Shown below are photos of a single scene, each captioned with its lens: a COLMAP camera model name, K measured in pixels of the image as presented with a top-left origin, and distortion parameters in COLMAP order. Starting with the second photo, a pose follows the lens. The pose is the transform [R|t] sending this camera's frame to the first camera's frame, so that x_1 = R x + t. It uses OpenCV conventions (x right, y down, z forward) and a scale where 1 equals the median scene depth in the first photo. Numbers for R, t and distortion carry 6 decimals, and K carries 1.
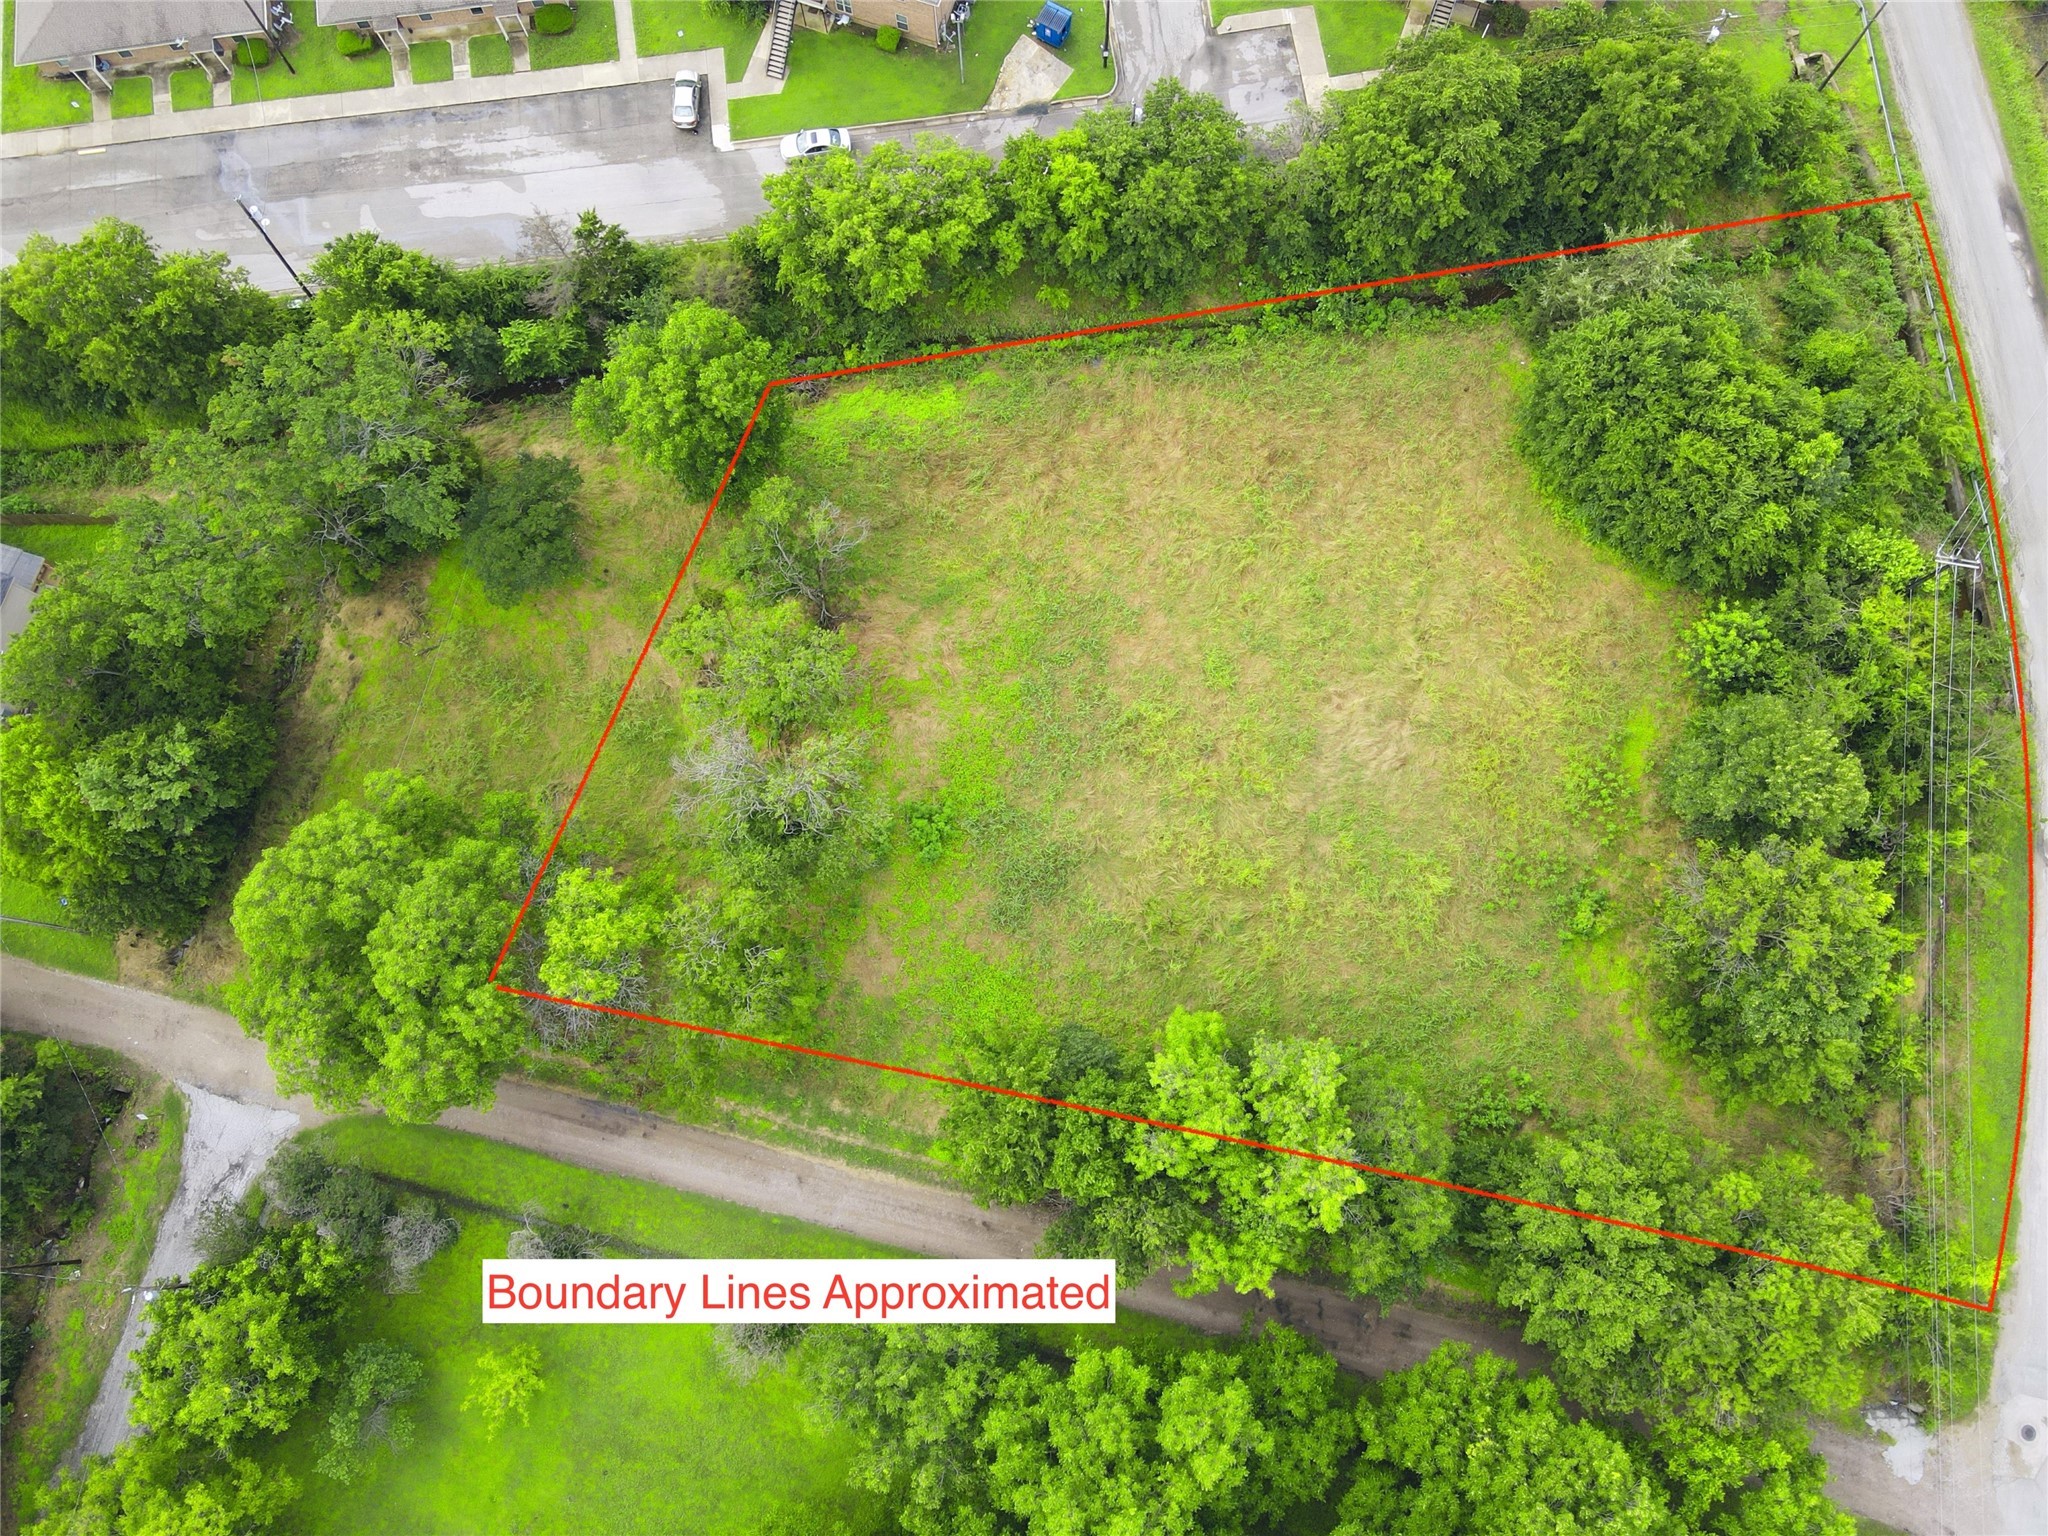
lens RADIAL K [[1409.6, 0, 1024.0], [0, 1409.6, 768.0], [0, 0, 1]] dist [-0.000381, 0.039339]
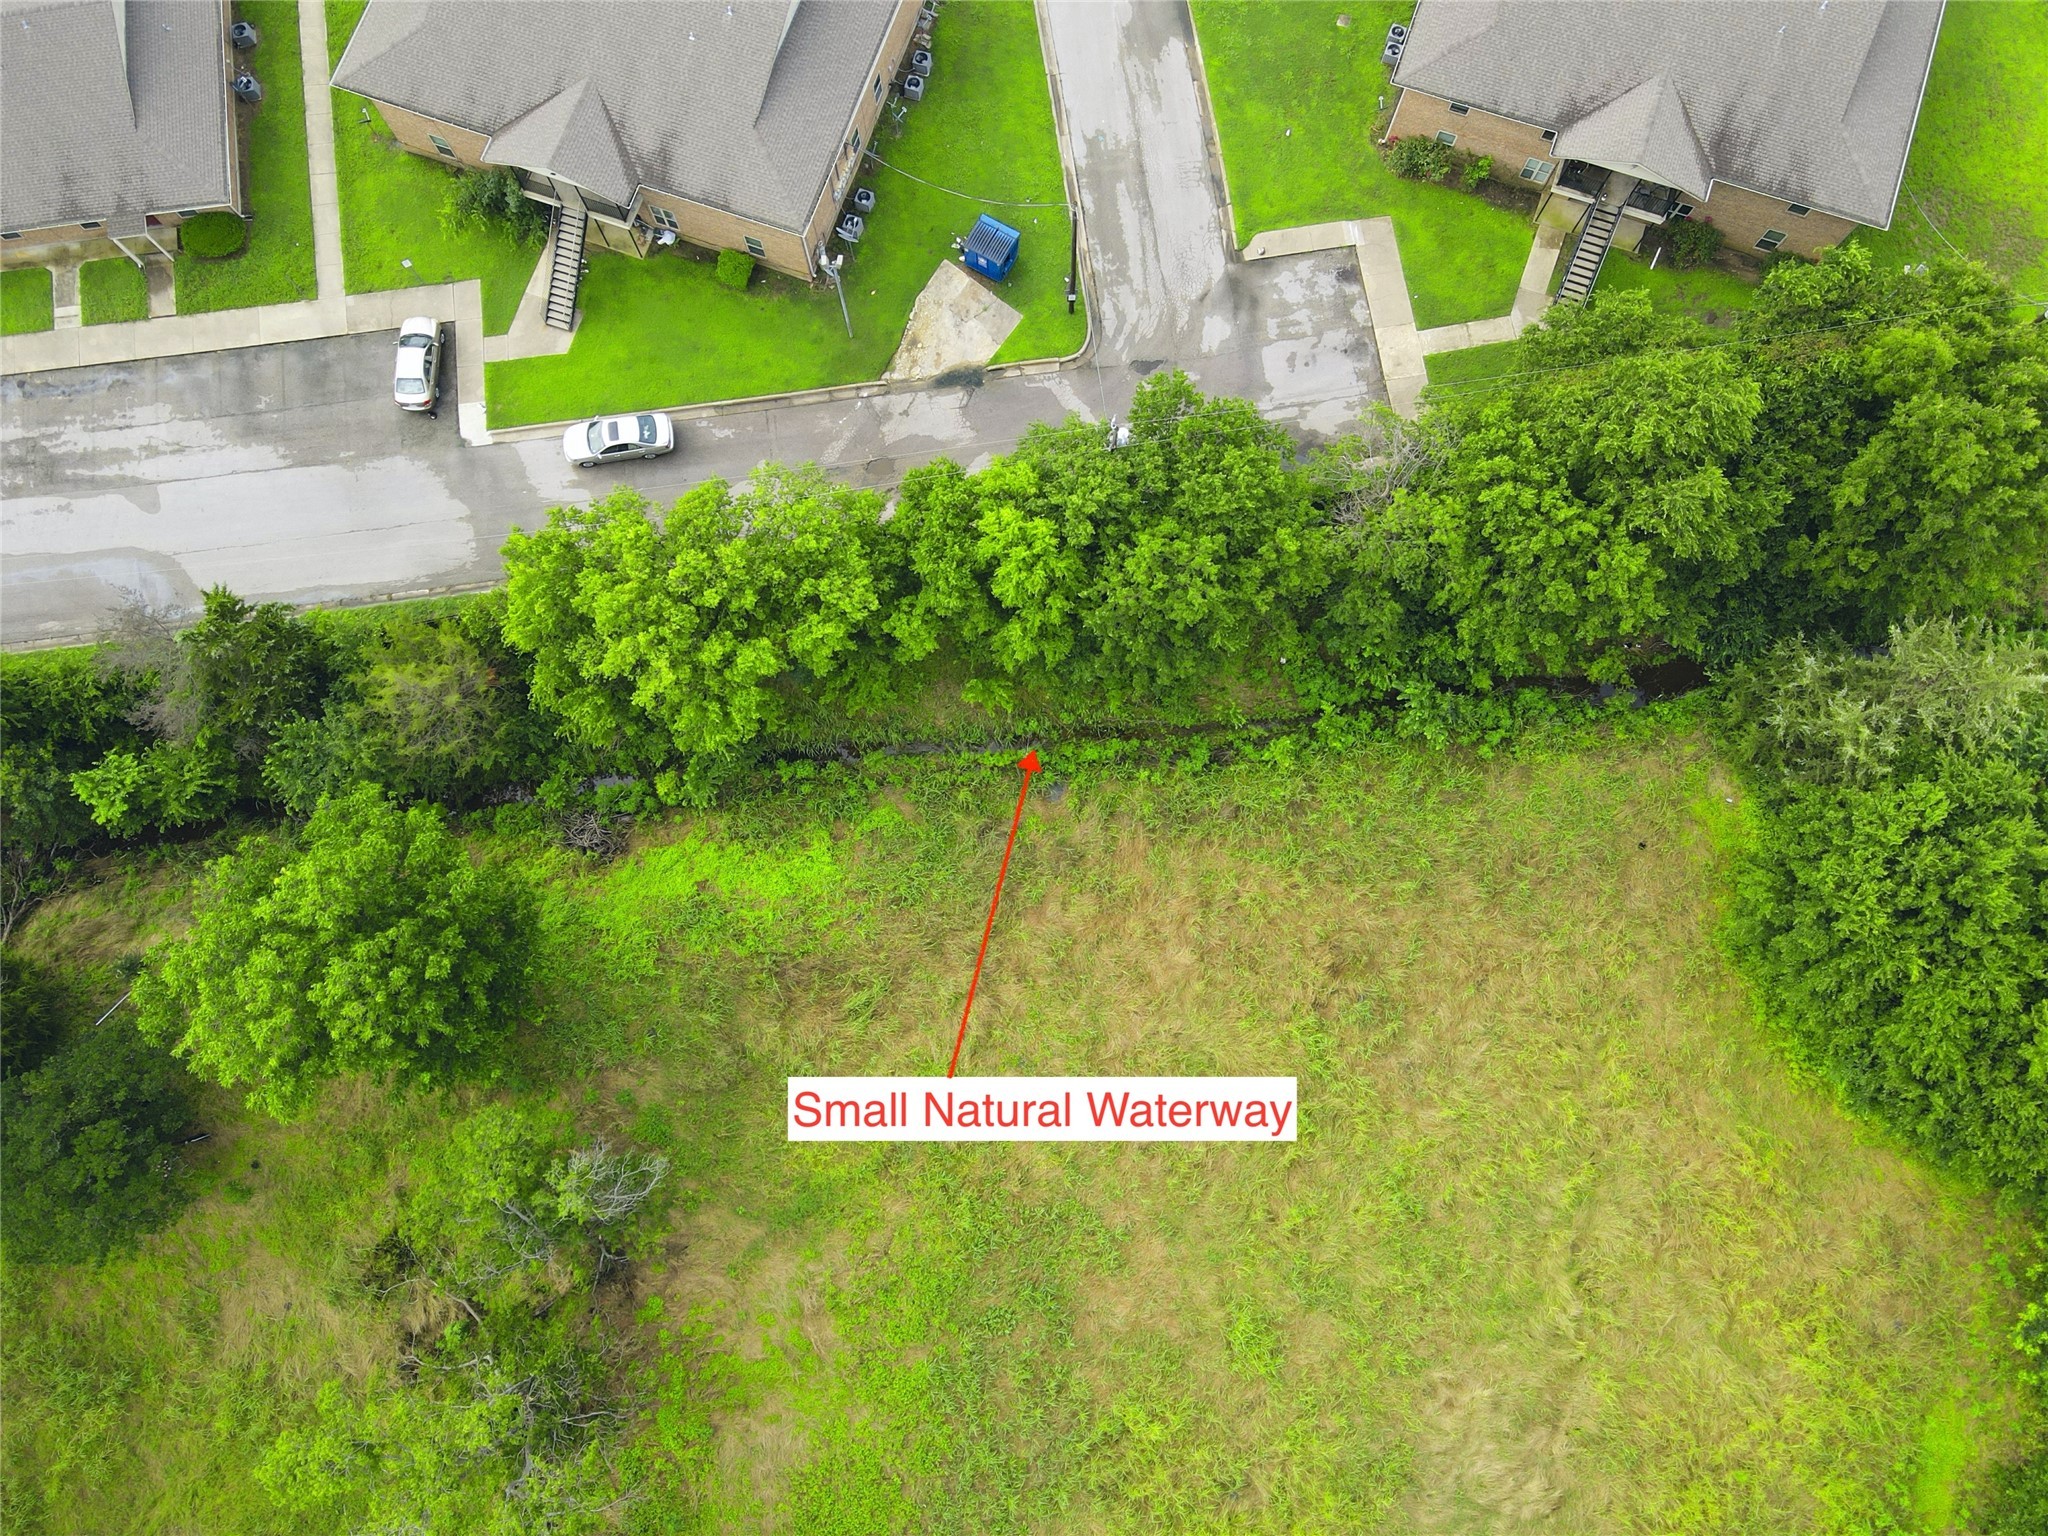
lens RADIAL K [[1415.2, 0, 1024.0], [0, 1415.2, 768.0], [0, 0, 1]] dist [-0.004617, 0.033197]
pose [[0.999963, 0.000296, 0.008557, 0.032640], [-0.000342, 0.999985, 0.005443, -0.313515], [-0.008555, -0.005445, 0.999949, 0.378557]]
